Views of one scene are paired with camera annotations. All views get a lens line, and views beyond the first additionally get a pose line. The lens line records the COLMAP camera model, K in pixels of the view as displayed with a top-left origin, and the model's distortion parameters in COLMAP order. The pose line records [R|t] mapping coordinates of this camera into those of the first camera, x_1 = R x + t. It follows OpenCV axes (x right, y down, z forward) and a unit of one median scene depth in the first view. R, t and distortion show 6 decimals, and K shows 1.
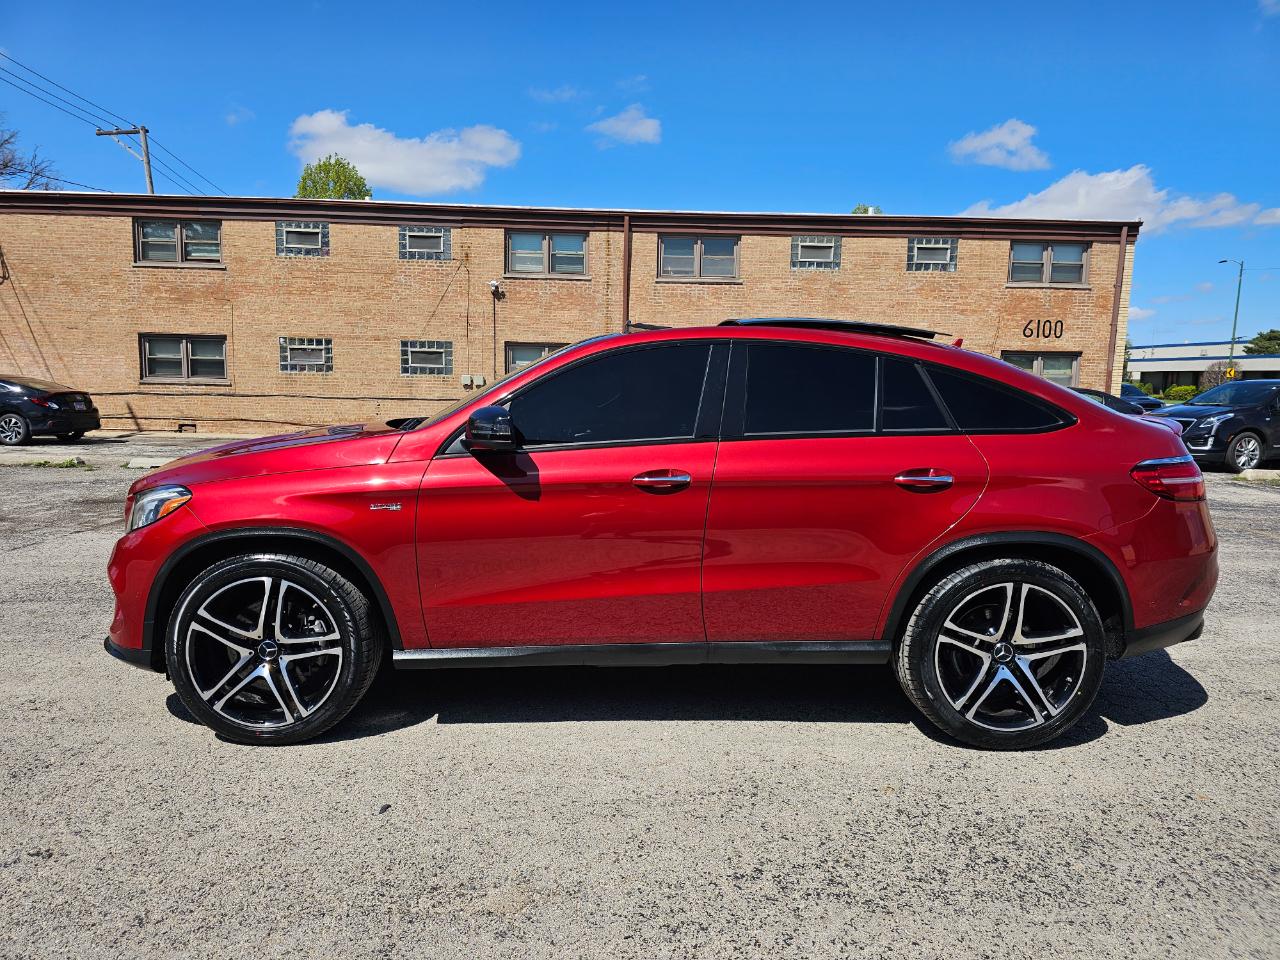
lens RADIAL K [[876.0, 0, 647.3], [0, 876.0, 475.3], [0, 0, 1]] dist [0.041825, -0.041275]
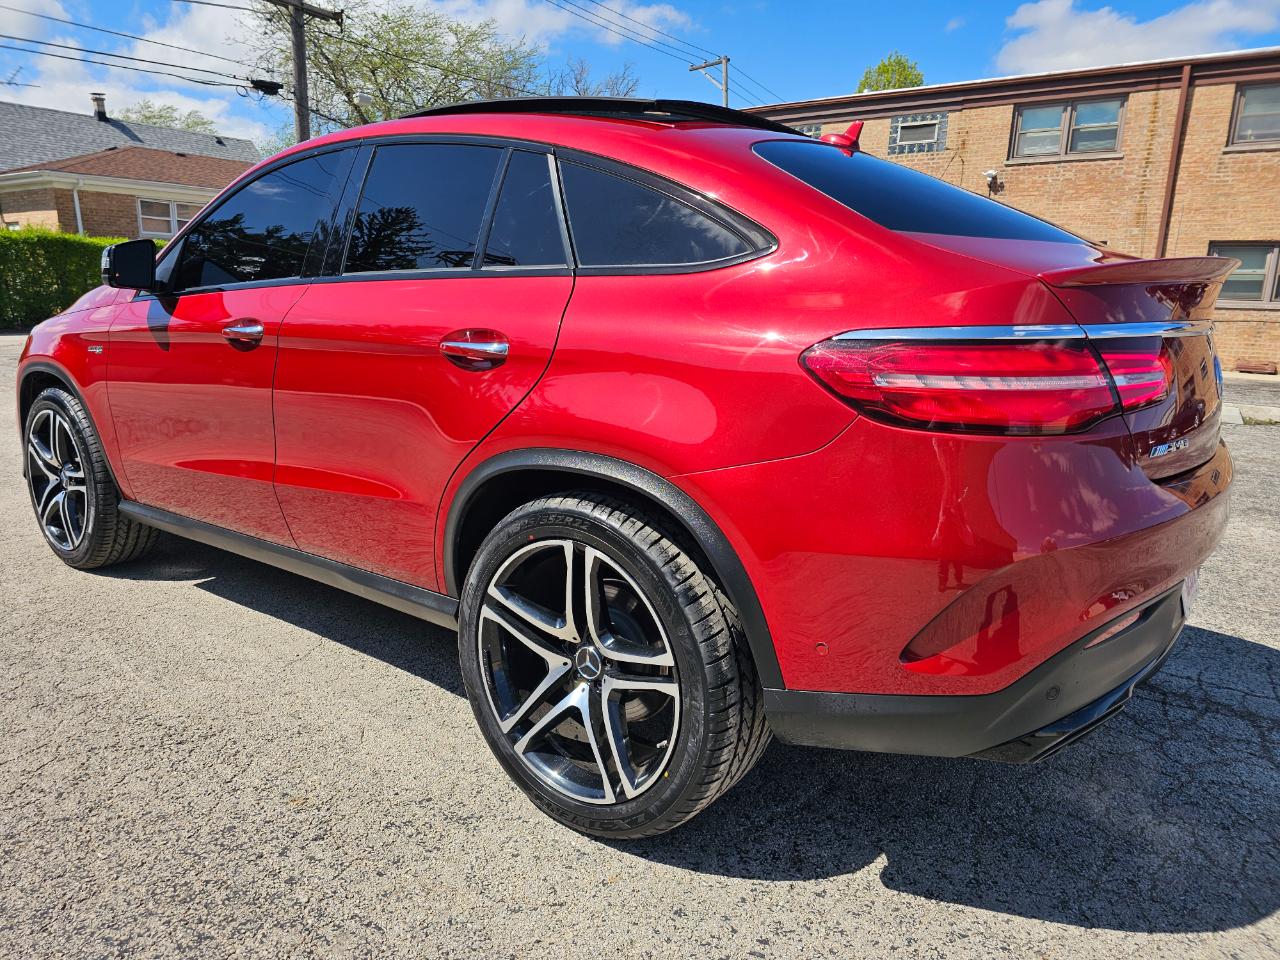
lens RADIAL K [[876.0, 0, 640.4], [0, 876.0, 490.0], [0, 0, 1]] dist [0.041825, -0.041275]
pose [[0.766671, 0.140049, -0.626579, 0.144474], [-0.077384, 0.988961, 0.126362, 0.003046], [0.637359, -0.048391, 0.769046, 0.111373]]
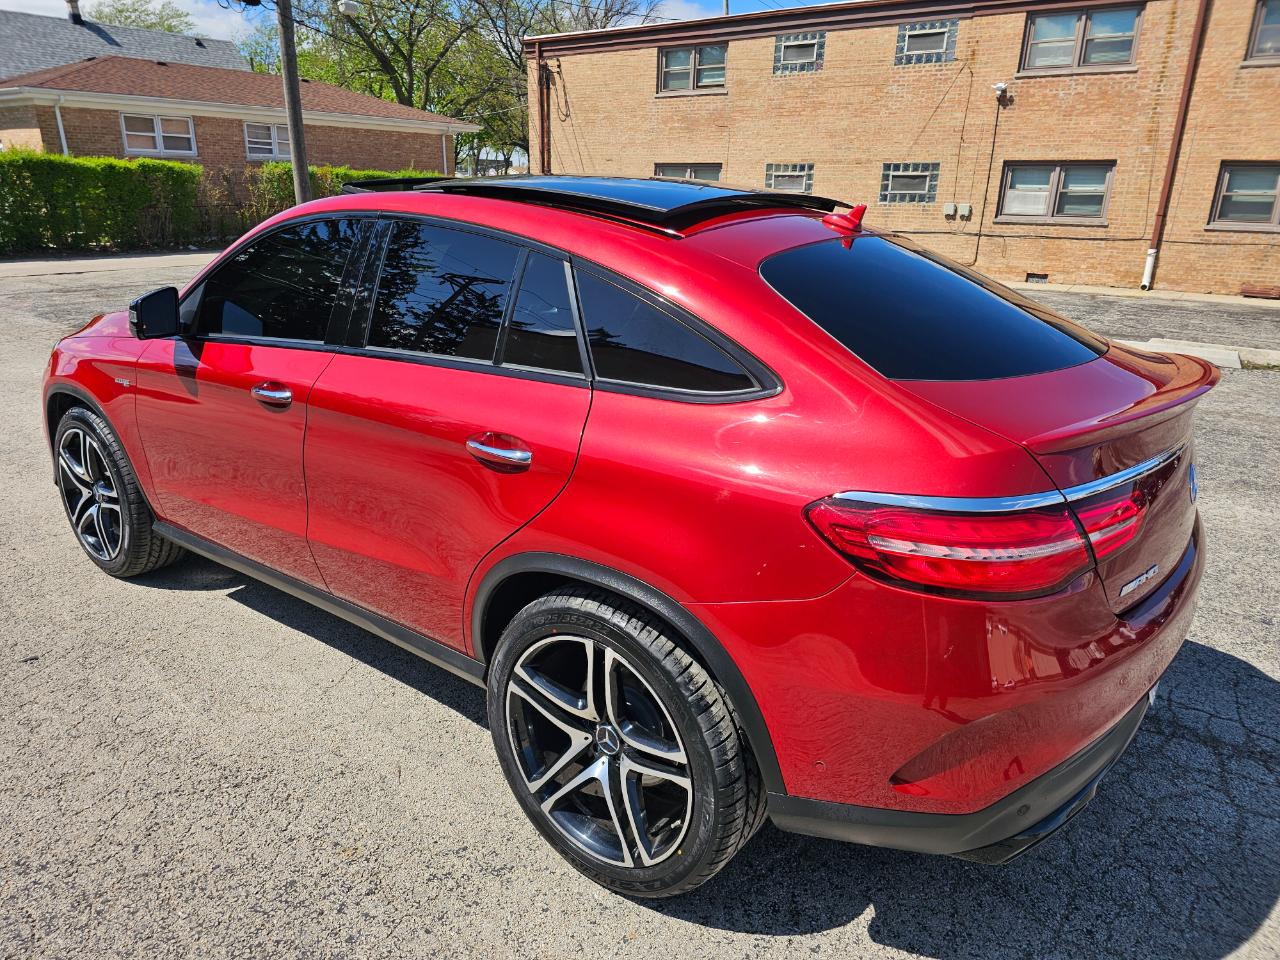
lens RADIAL K [[876.0, 0, 633.7], [0, 876.0, 480.3], [0, 0, 1]] dist [0.041825, -0.041275]
pose [[0.764955, 0.198444, -0.612751, 0.143828], [-0.071117, 0.971559, 0.225865, -0.022845], [0.640146, -0.129199, 0.757312, 0.105699]]
